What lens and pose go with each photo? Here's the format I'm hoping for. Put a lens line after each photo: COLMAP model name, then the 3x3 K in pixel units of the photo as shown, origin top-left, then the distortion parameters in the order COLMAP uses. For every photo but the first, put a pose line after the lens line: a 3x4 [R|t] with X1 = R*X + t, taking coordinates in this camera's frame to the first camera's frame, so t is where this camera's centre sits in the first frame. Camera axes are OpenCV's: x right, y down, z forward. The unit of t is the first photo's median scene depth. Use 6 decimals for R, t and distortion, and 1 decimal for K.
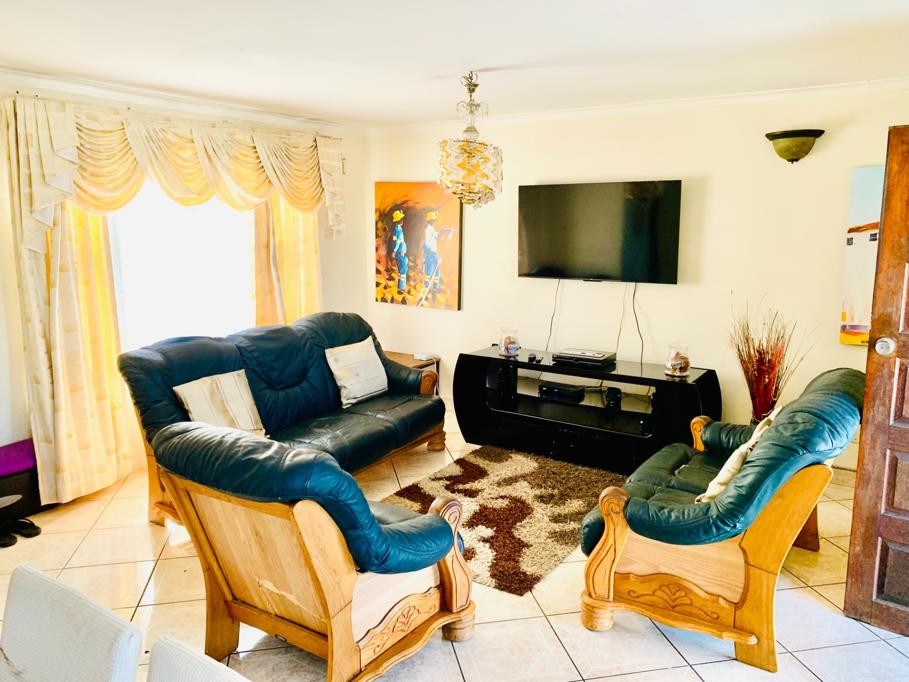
lens RADIAL K [[746.0, 0, 454.5], [0, 746.0, 341.0], [0, 0, 1]] dist [0.036074, 0.004781]
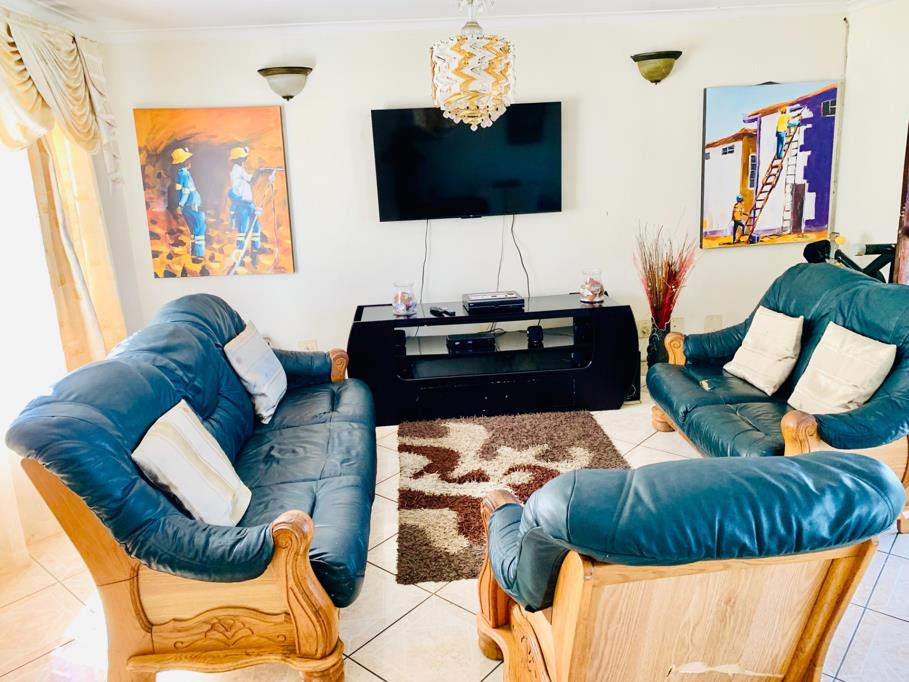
lens RADIAL K [[746.0, 0, 454.5], [0, 746.0, 341.0], [0, 0, 1]] dist [0.036074, 0.004781]
pose [[0.758128, -0.197867, 0.621362, -0.411569], [0.150525, 0.980221, 0.128487, -0.050490], [-0.634496, -0.003879, 0.772917, 0.301190]]
